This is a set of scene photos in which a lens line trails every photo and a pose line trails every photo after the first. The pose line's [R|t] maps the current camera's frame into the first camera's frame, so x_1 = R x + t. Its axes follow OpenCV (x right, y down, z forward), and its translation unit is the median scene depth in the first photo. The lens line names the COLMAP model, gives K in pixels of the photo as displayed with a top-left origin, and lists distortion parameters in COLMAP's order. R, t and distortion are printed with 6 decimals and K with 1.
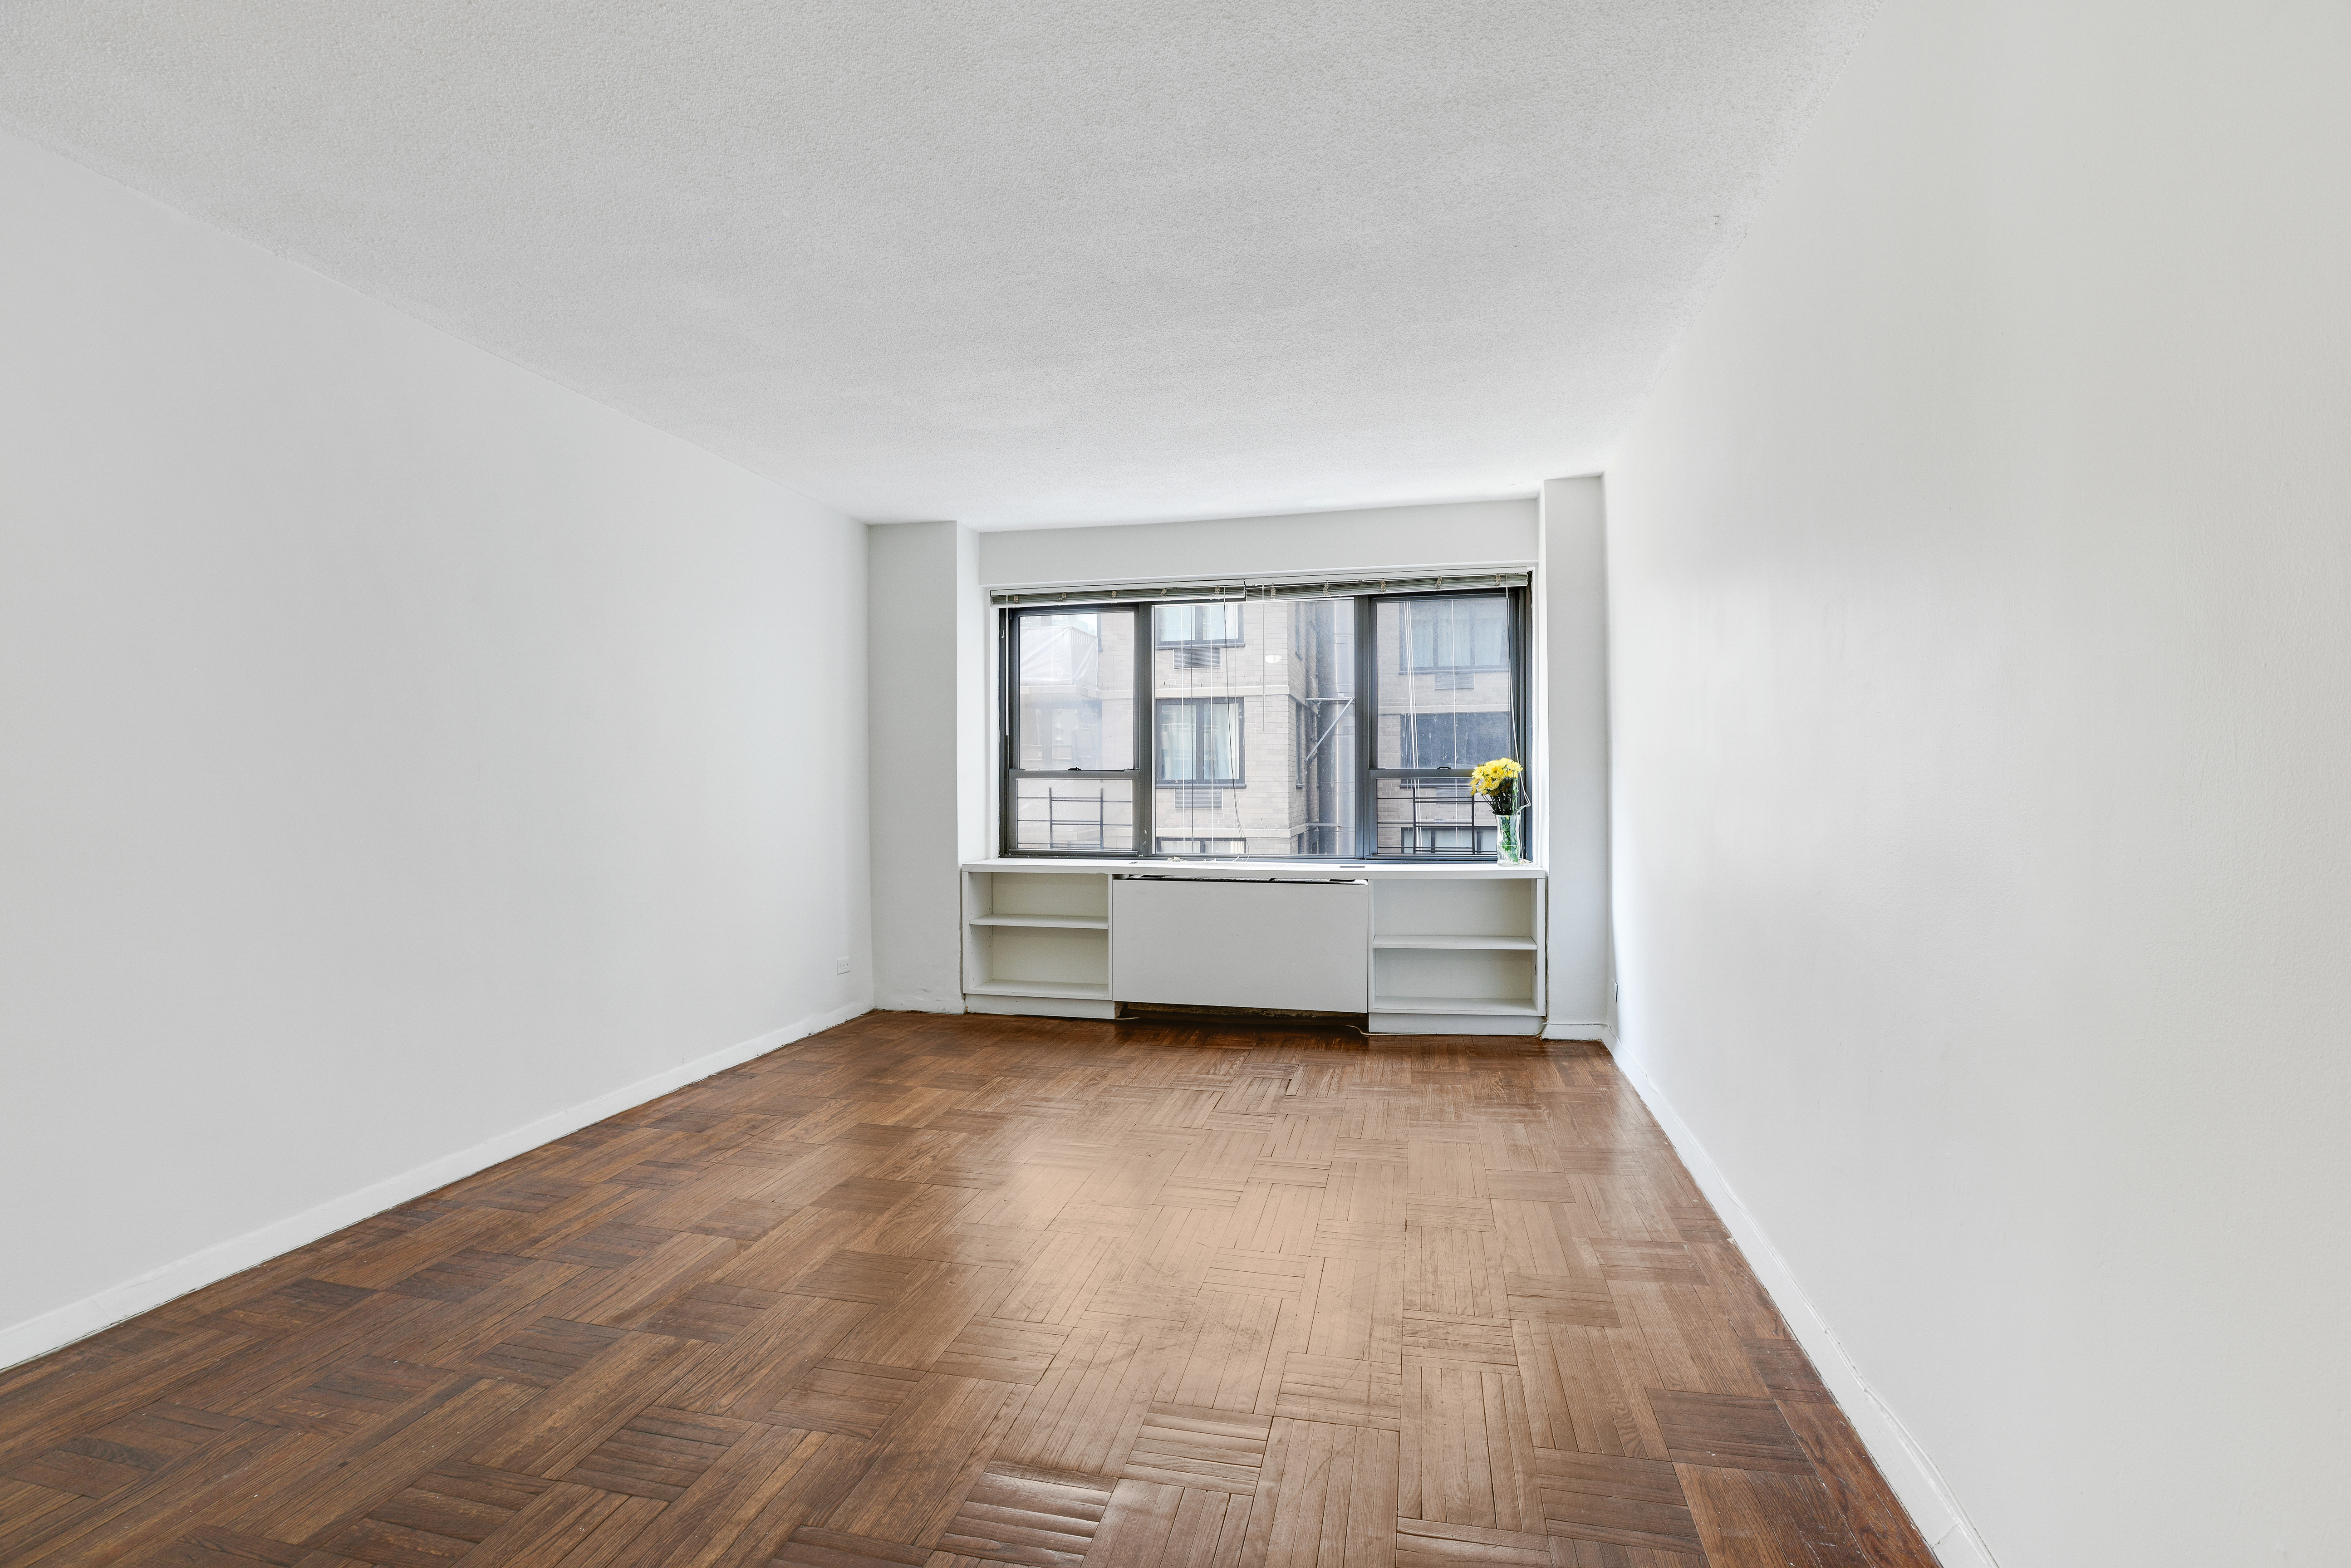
lens RADIAL K [[1101.4, 0, 1175.5], [0, 1101.4, 784.0], [0, 0, 1]] dist [-0.002534, 0.000169]
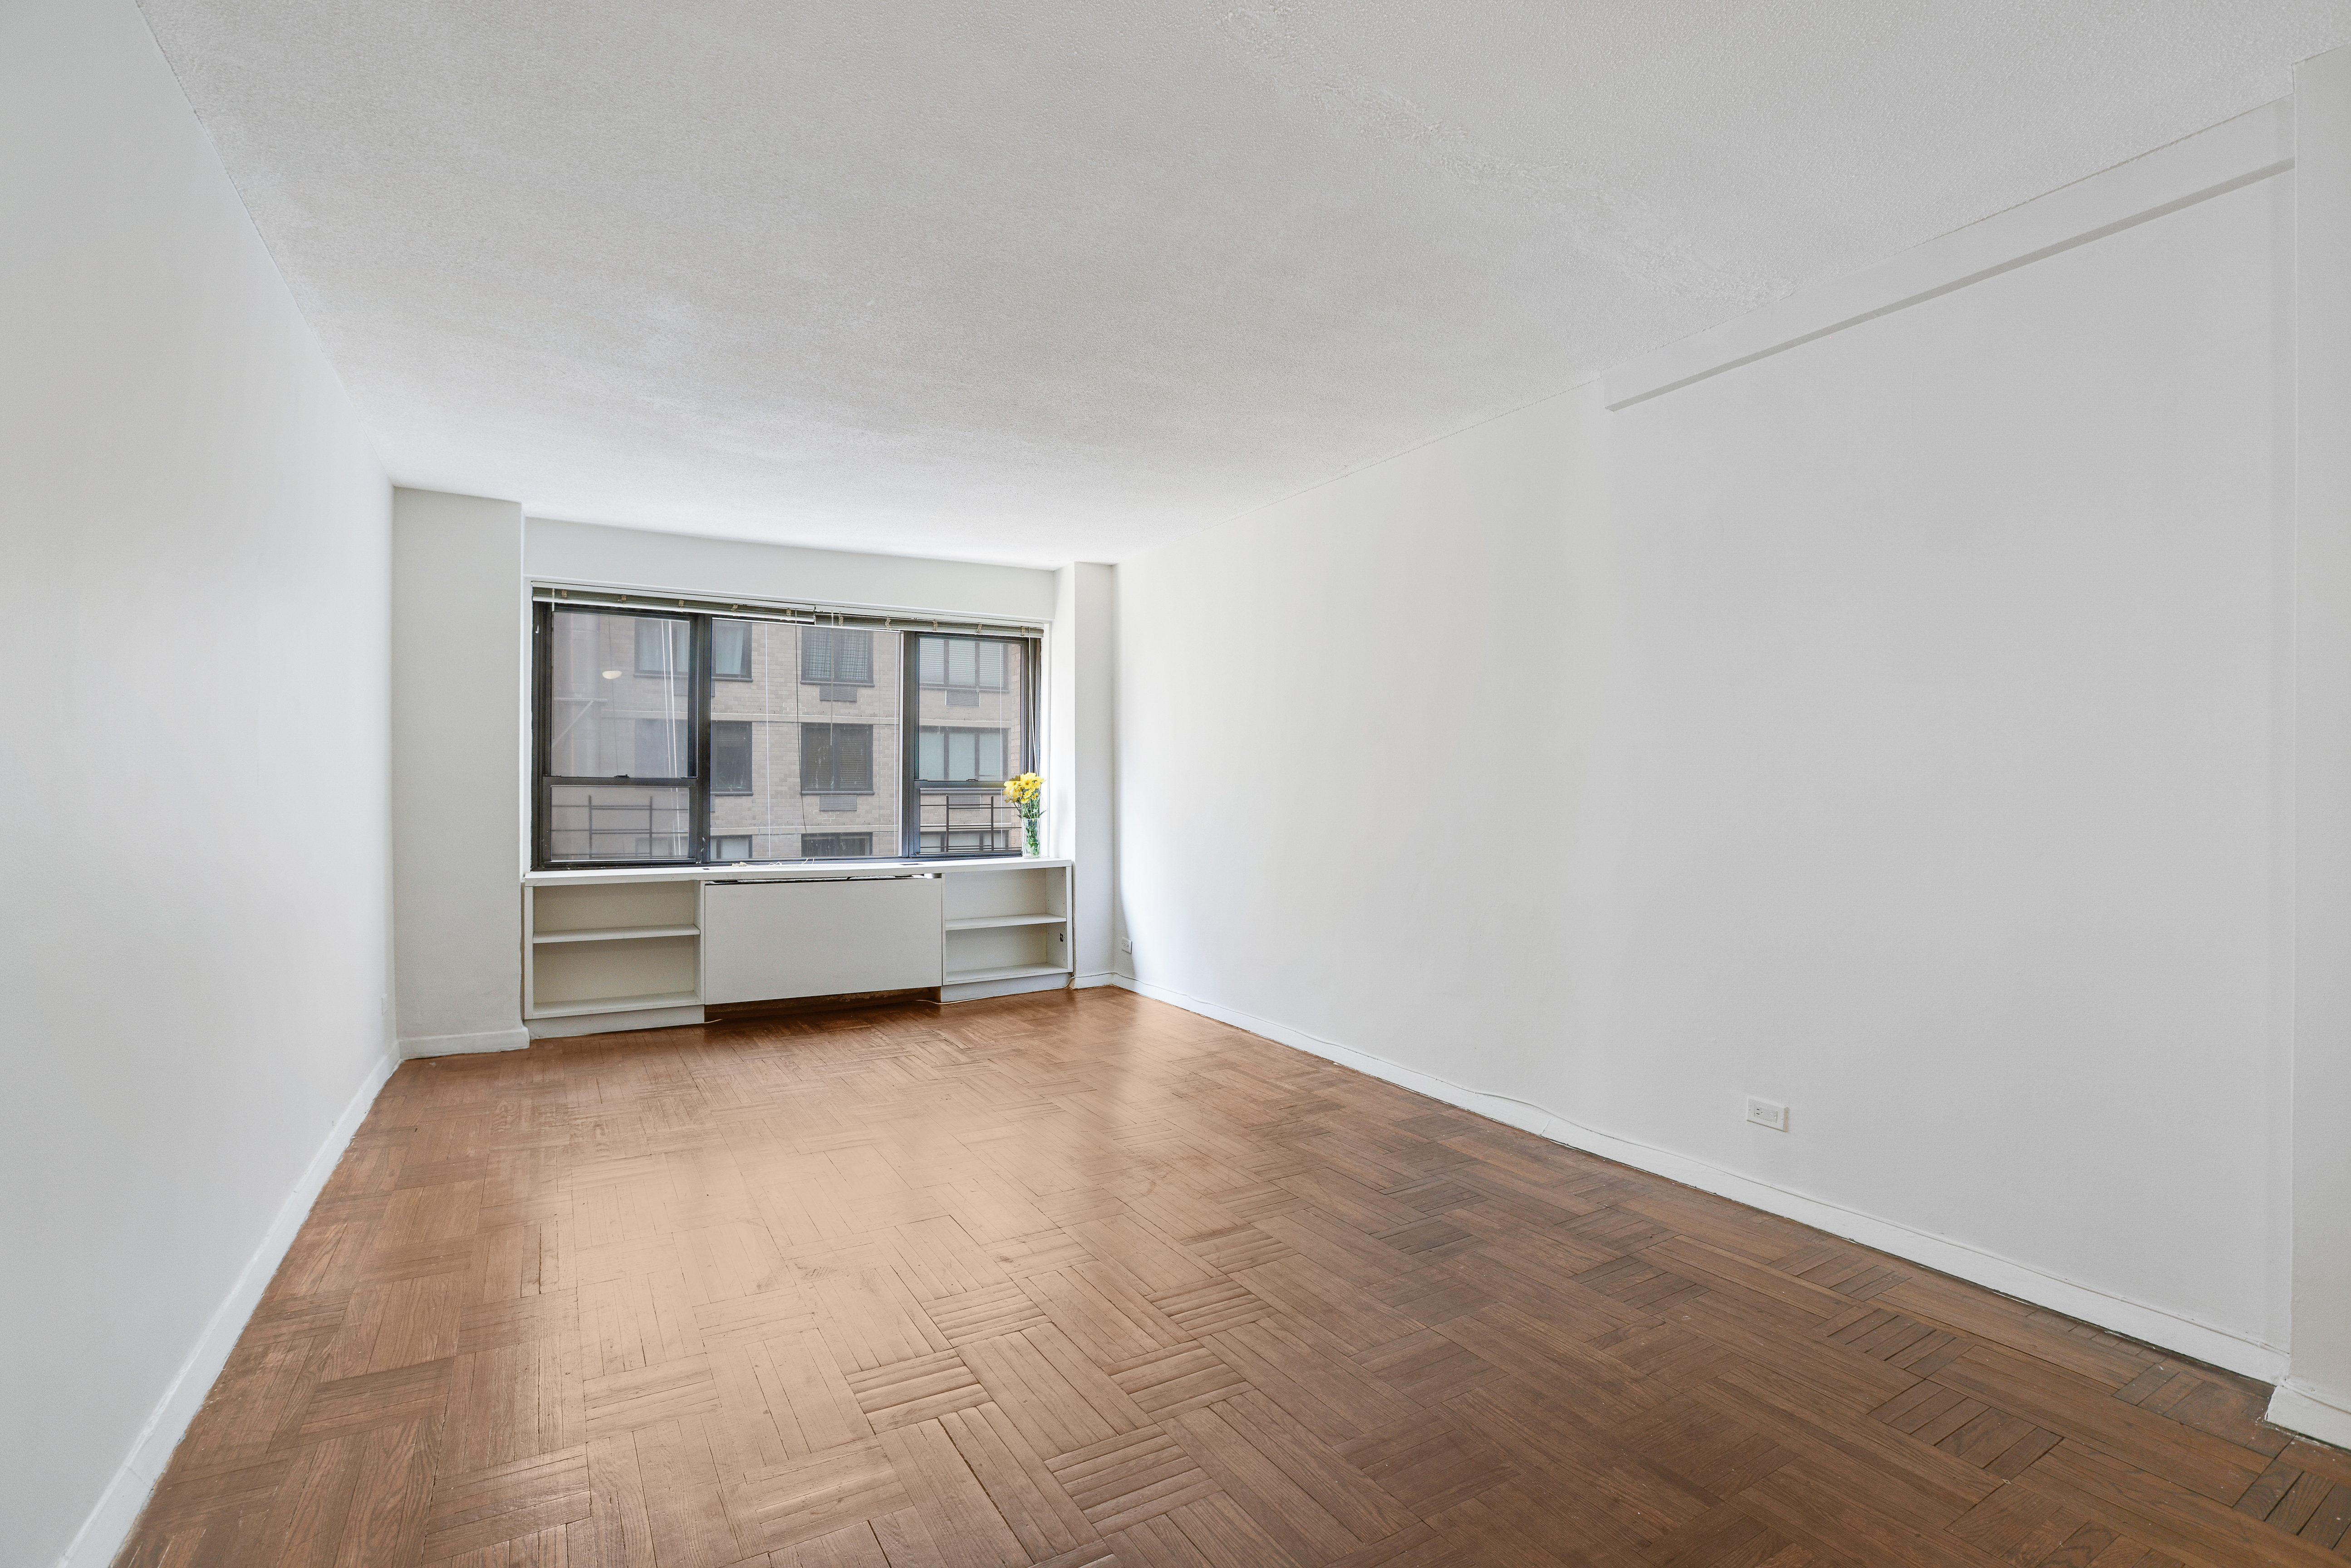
lens RADIAL K [[1139.5, 0, 1162.9], [0, 1139.5, 794.1], [0, 0, 1]] dist [0.000607, 0.000552]
pose [[0.738138, 0.002640, 0.674644, -0.481470], [-0.008150, 0.999954, 0.005003, -0.008316], [-0.674600, -0.009191, 0.738126, -0.070858]]
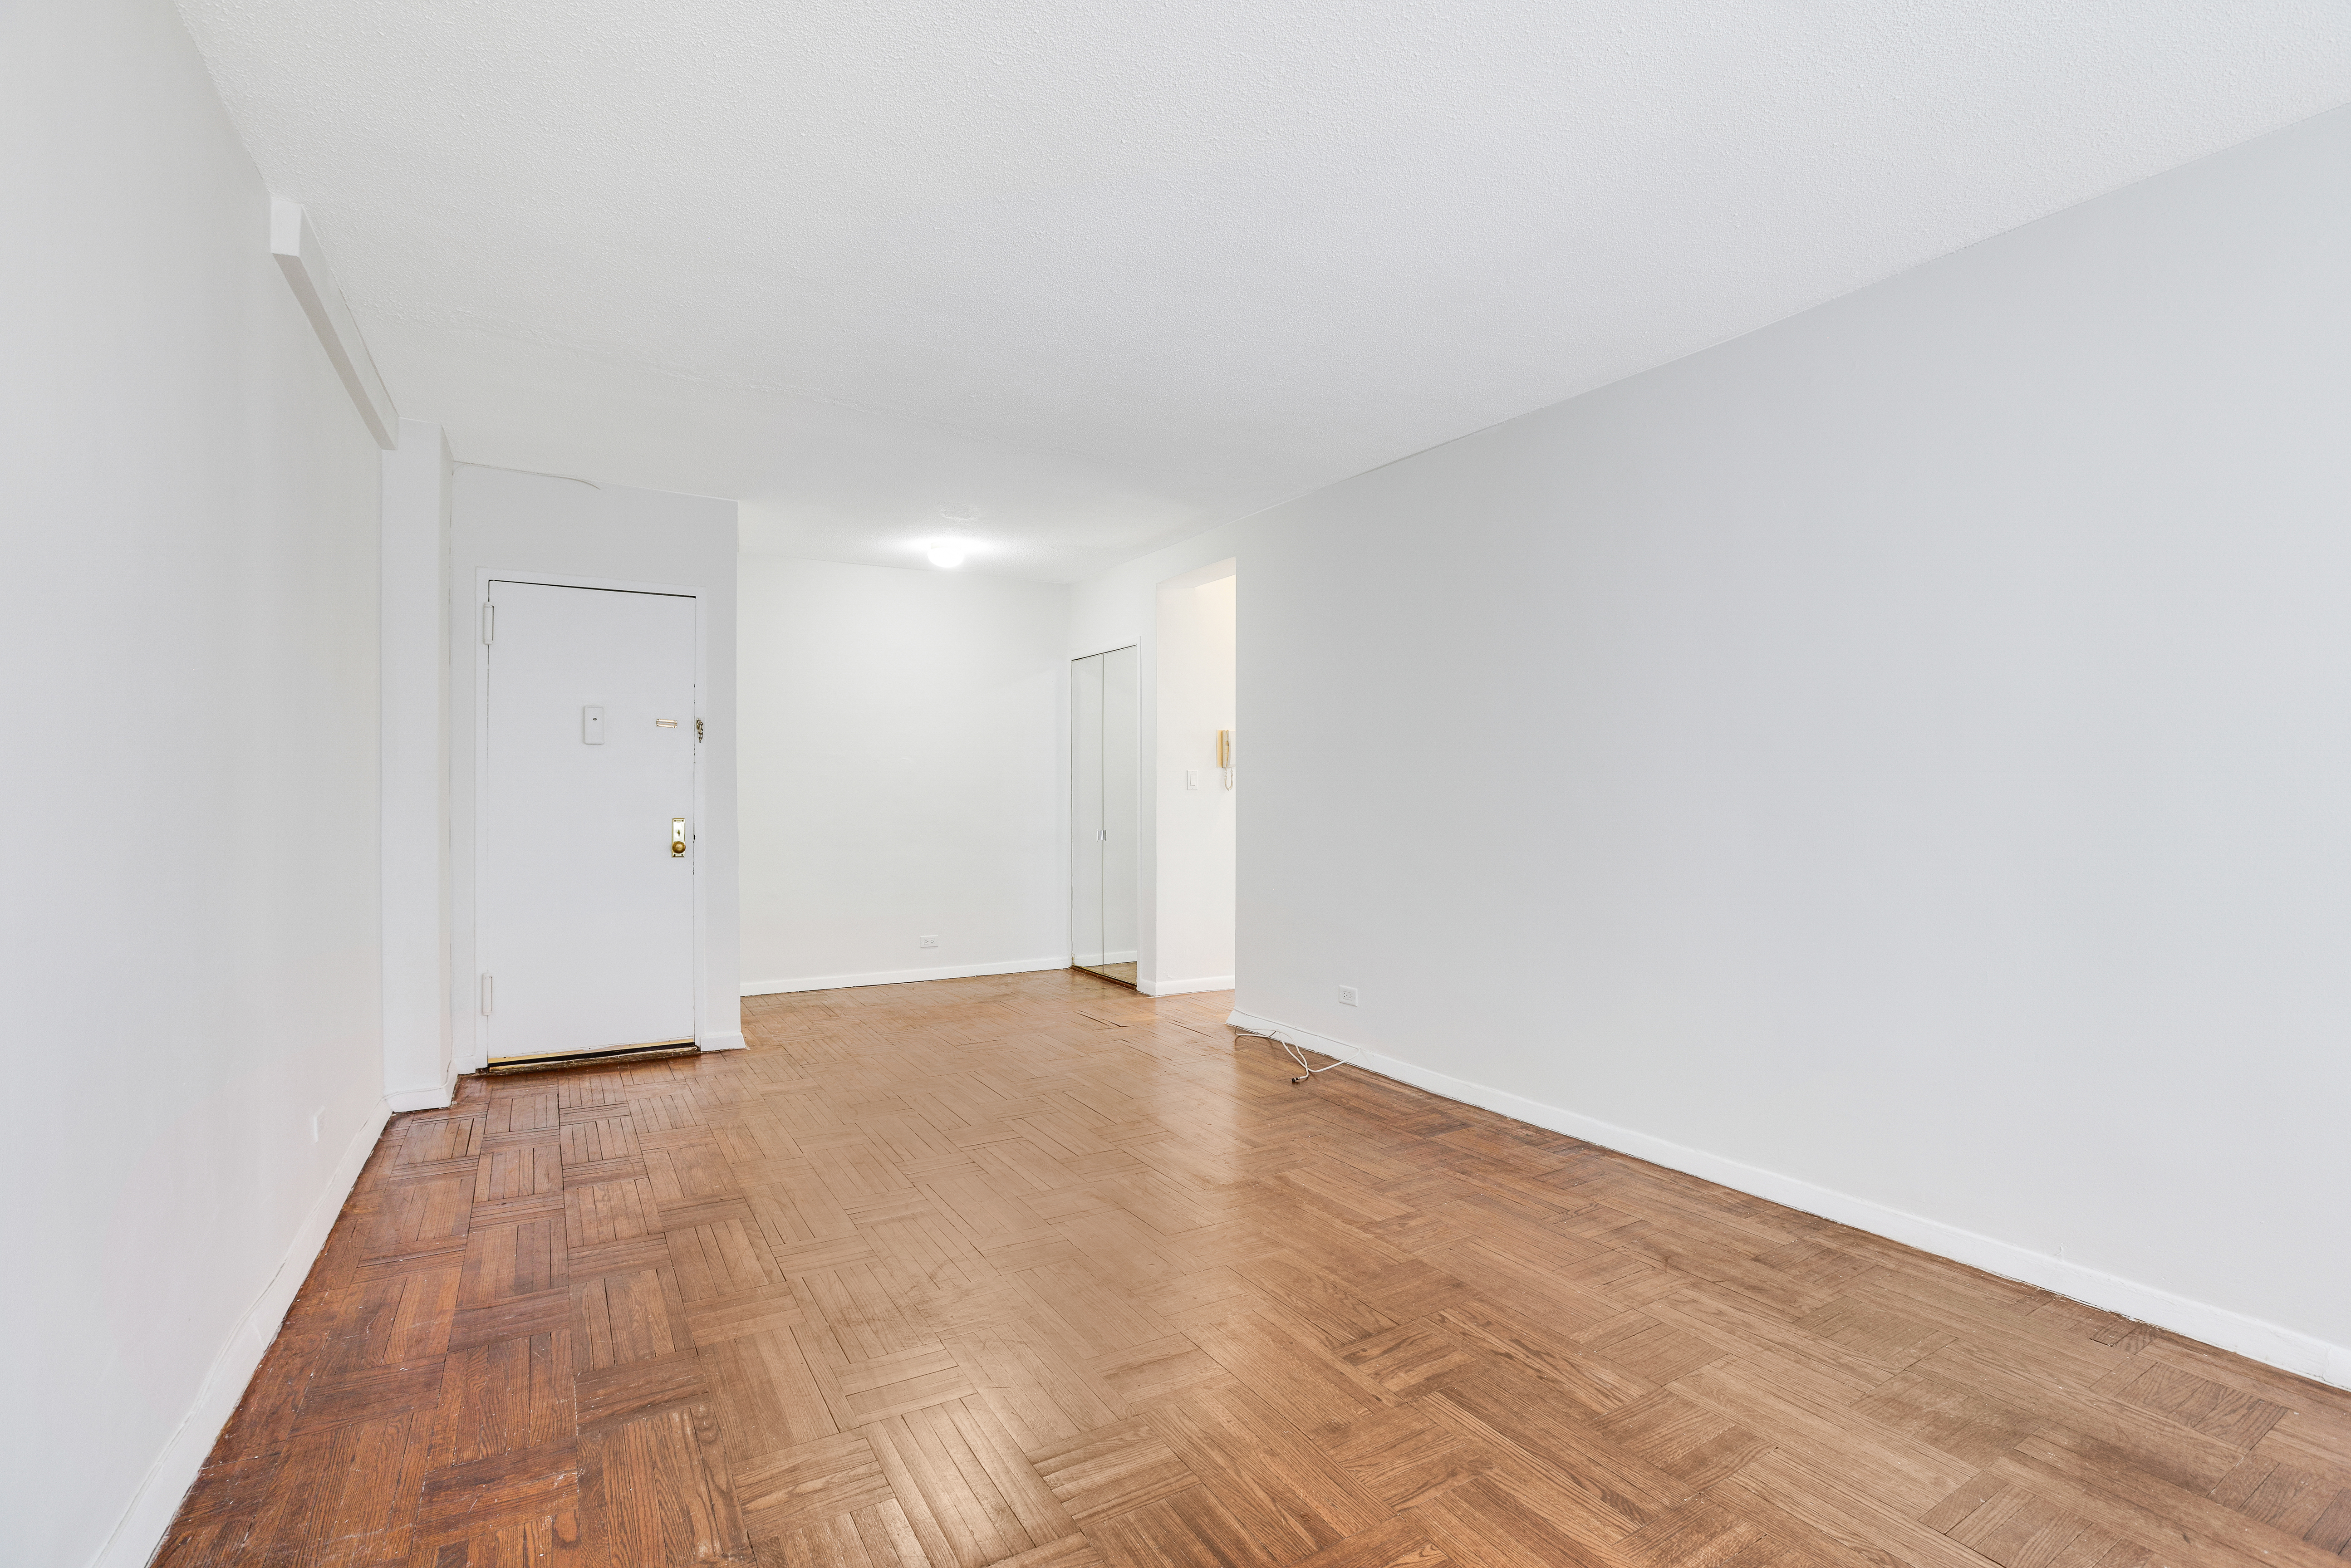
lens RADIAL K [[1101.4, 0, 1175.5], [0, 1101.4, 784.0], [0, 0, 1]] dist [-0.002534, 0.000169]
pose [[-0.730857, 0.007379, -0.682491, 0.260958], [0.011290, 0.999935, -0.001278, -0.008028], [0.682438, -0.008639, -0.730893, 0.919791]]
